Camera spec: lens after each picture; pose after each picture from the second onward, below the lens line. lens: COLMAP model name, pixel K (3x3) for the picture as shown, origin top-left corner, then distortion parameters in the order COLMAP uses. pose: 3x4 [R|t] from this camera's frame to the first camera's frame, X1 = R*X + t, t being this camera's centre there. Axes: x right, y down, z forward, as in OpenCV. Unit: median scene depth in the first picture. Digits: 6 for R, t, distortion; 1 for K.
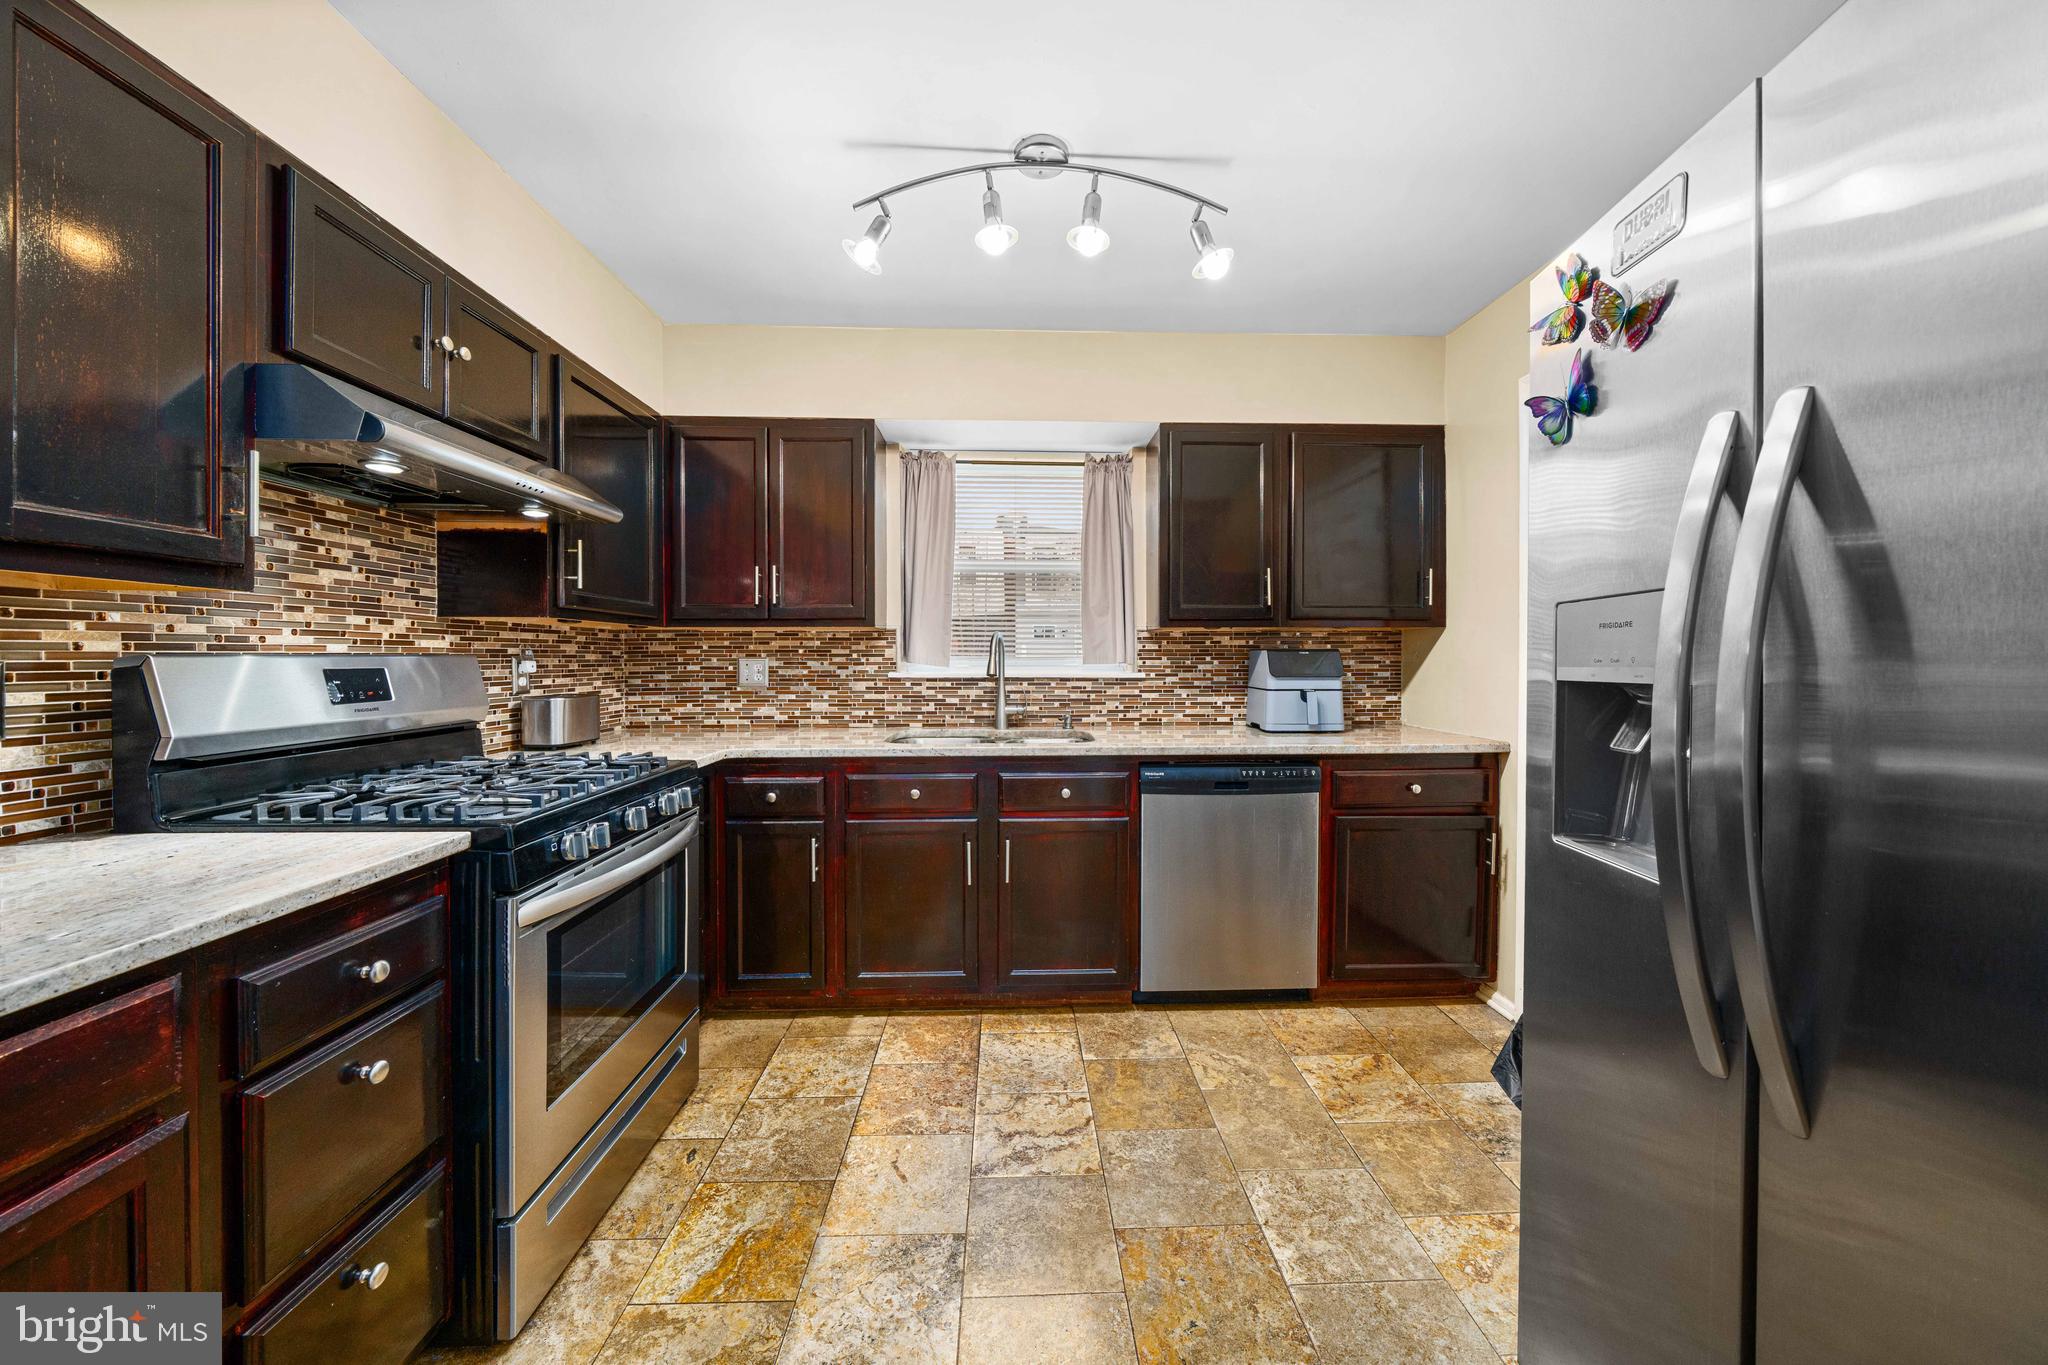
lens RADIAL K [[696.4, 0, 1031.2], [0, 696.4, 654.8], [0, 0, 1]] dist [-0.000357, -0.000139]
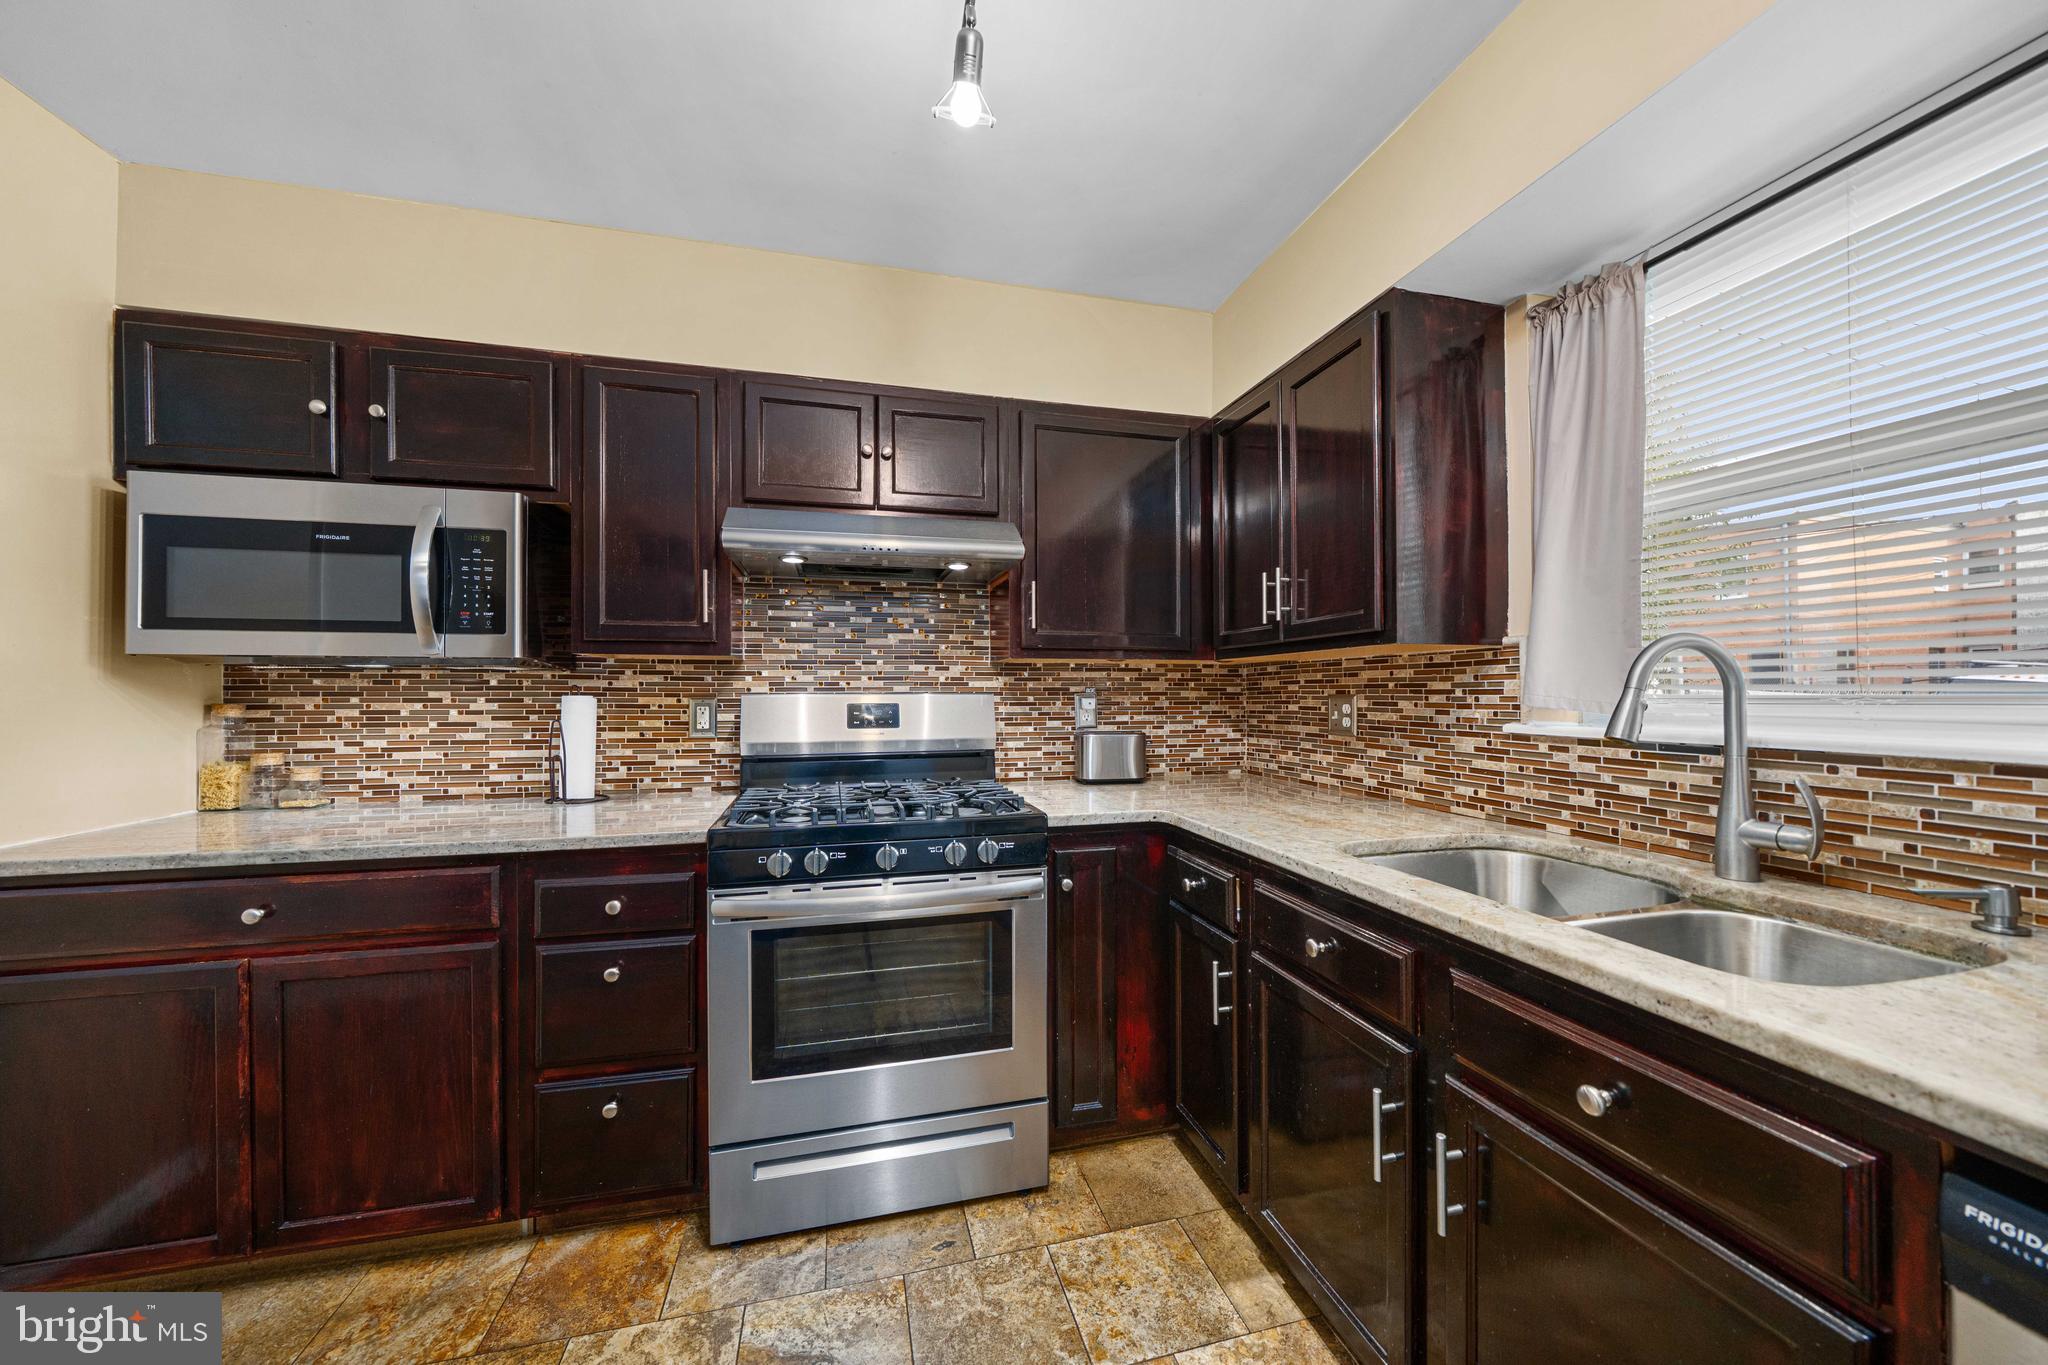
lens RADIAL K [[715.2, 0, 1024.0], [0, 715.2, 682.5], [0, 0, 1]] dist [-0.007503, 0.000002]
pose [[0.226349, -0.013459, -0.973953, 0.261203], [0.005191, 0.999907, -0.012612, -0.001596], [0.974032, -0.002201, 0.226398, 0.519101]]
